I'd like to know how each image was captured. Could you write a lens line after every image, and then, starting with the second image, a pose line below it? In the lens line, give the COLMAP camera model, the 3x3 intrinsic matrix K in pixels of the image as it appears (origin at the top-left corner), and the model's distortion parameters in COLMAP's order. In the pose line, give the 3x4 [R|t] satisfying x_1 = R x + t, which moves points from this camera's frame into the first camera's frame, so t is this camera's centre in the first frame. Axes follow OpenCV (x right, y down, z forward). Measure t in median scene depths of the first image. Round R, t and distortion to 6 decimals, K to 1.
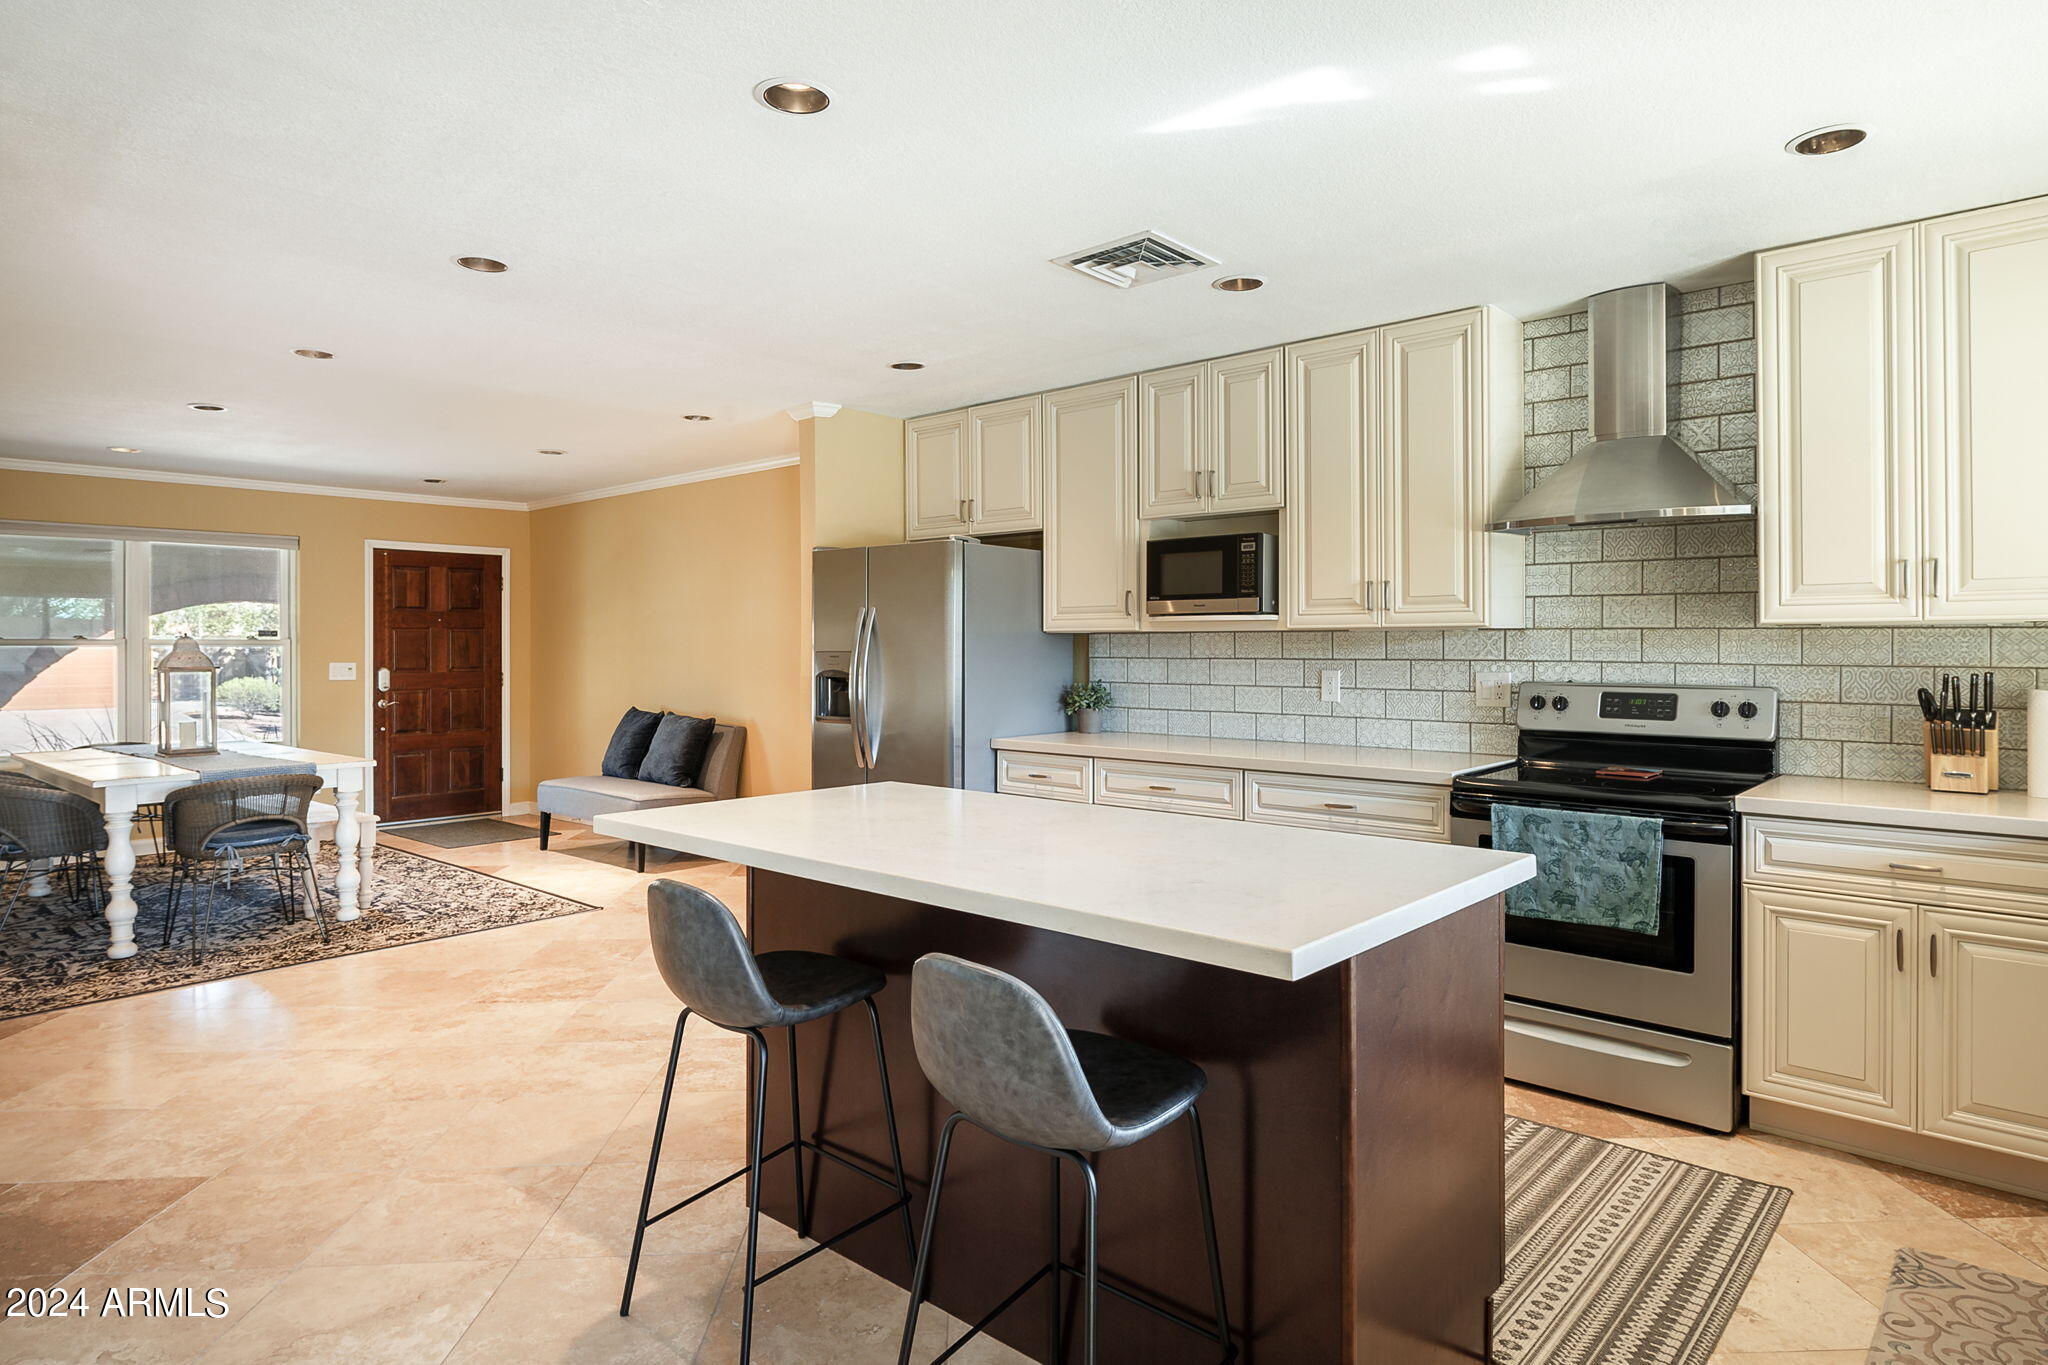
lens RADIAL K [[1171.0, 0, 1036.0], [0, 1171.0, 646.6], [0, 0, 1]] dist [-0.000546, -0.001184]
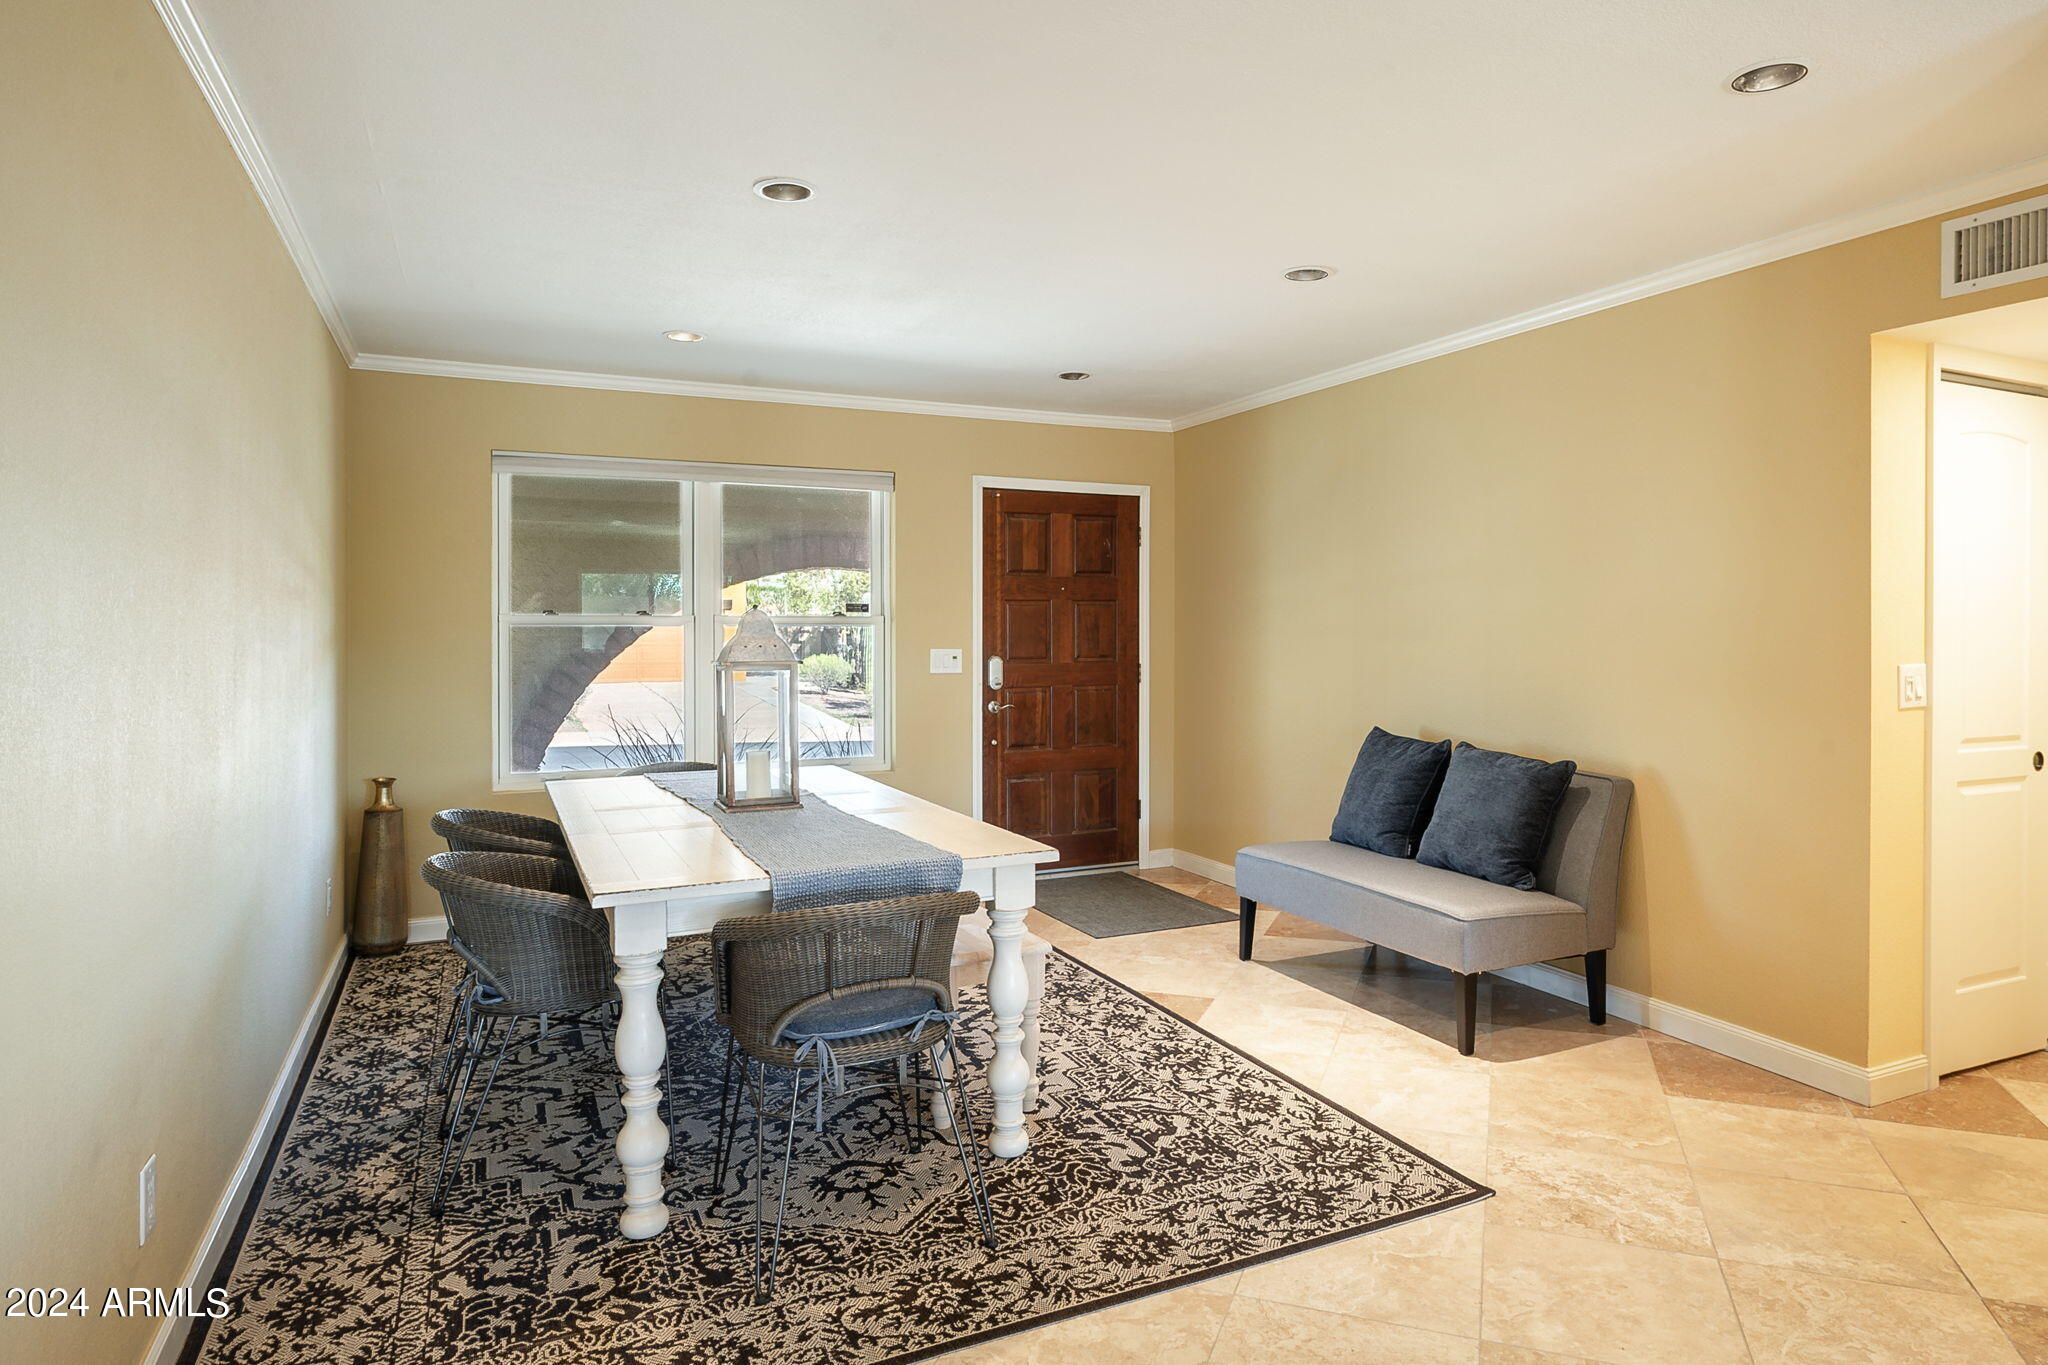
lens RADIAL K [[1171.0, 0, 1036.0], [0, 1171.0, 646.6], [0, 0, 1]] dist [-0.000546, -0.001184]
pose [[0.916717, 0.009236, -0.399431, -0.419121], [-0.002295, 0.999838, 0.017852, -0.000690], [0.399531, -0.015449, 0.916589, 0.599758]]
